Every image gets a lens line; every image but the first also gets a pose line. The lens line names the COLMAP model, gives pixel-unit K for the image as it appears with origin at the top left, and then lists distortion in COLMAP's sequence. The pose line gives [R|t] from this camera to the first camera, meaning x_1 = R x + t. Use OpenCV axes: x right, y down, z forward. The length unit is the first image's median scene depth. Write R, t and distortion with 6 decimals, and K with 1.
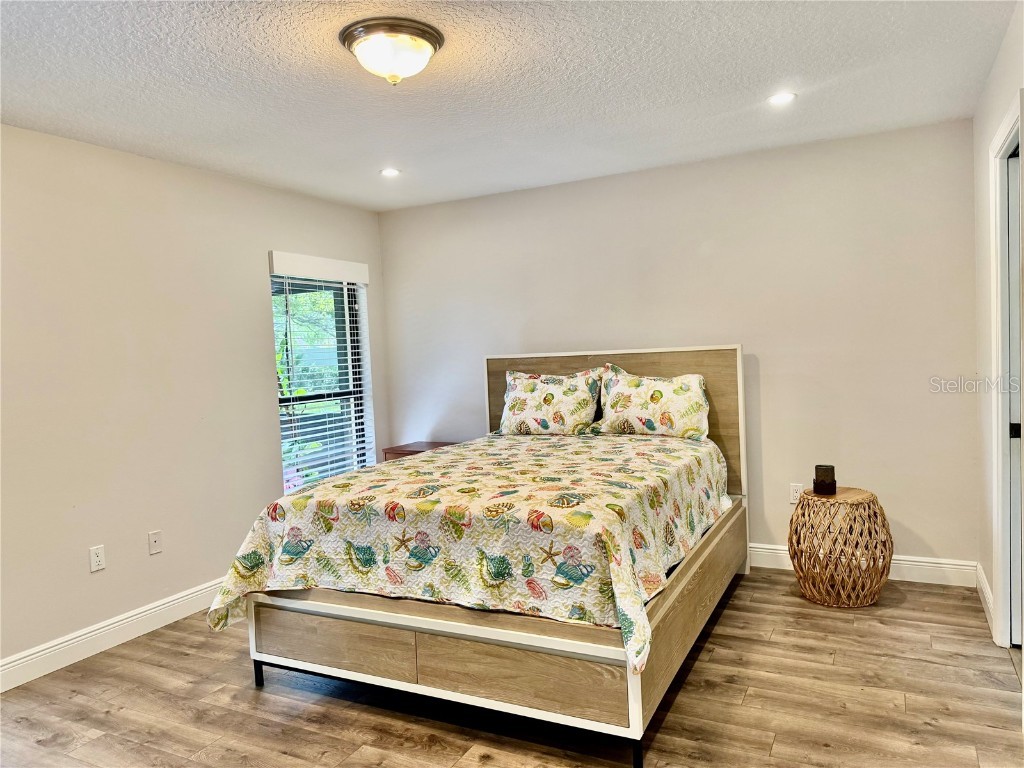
lens RADIAL K [[711.6, 0, 512.0], [0, 711.6, 384.0], [0, 0, 1]] dist [0.083565, -0.001453]
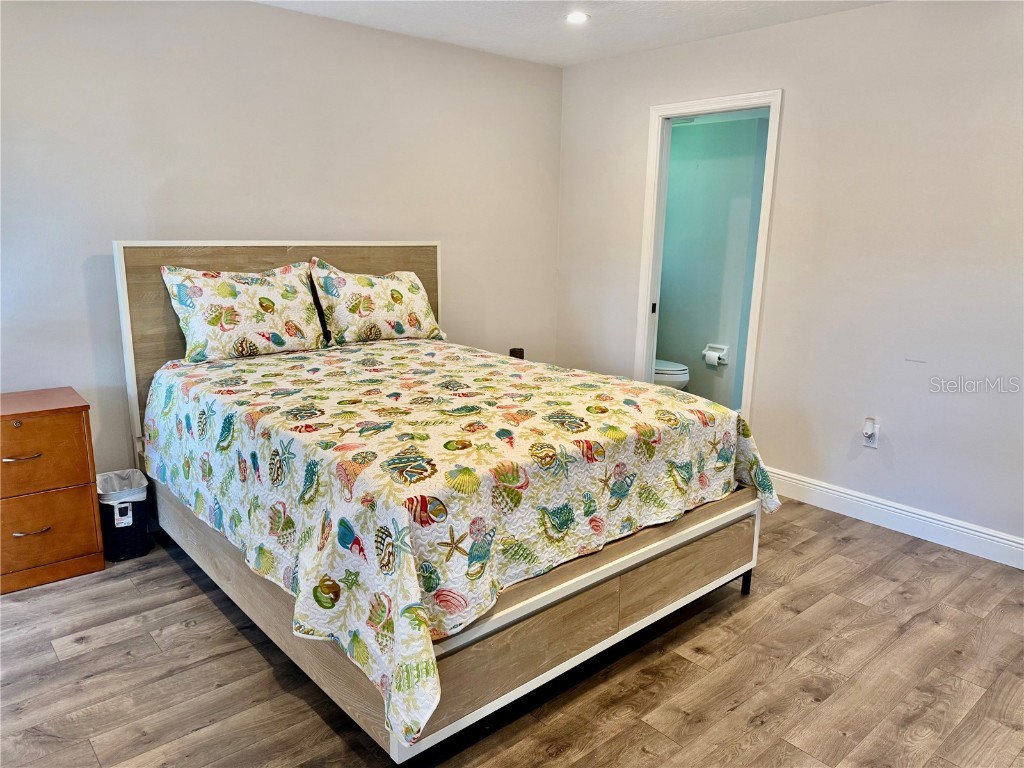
lens RADIAL K [[729.9, 0, 513.2], [0, 729.9, 371.2], [0, 0, 1]] dist [0.131487, 0.000426]
pose [[0.360877, -0.135228, 0.922757, -0.920772], [0.010636, 0.989964, 0.140917, -0.027329], [-0.932553, -0.041039, 0.358694, 0.765417]]
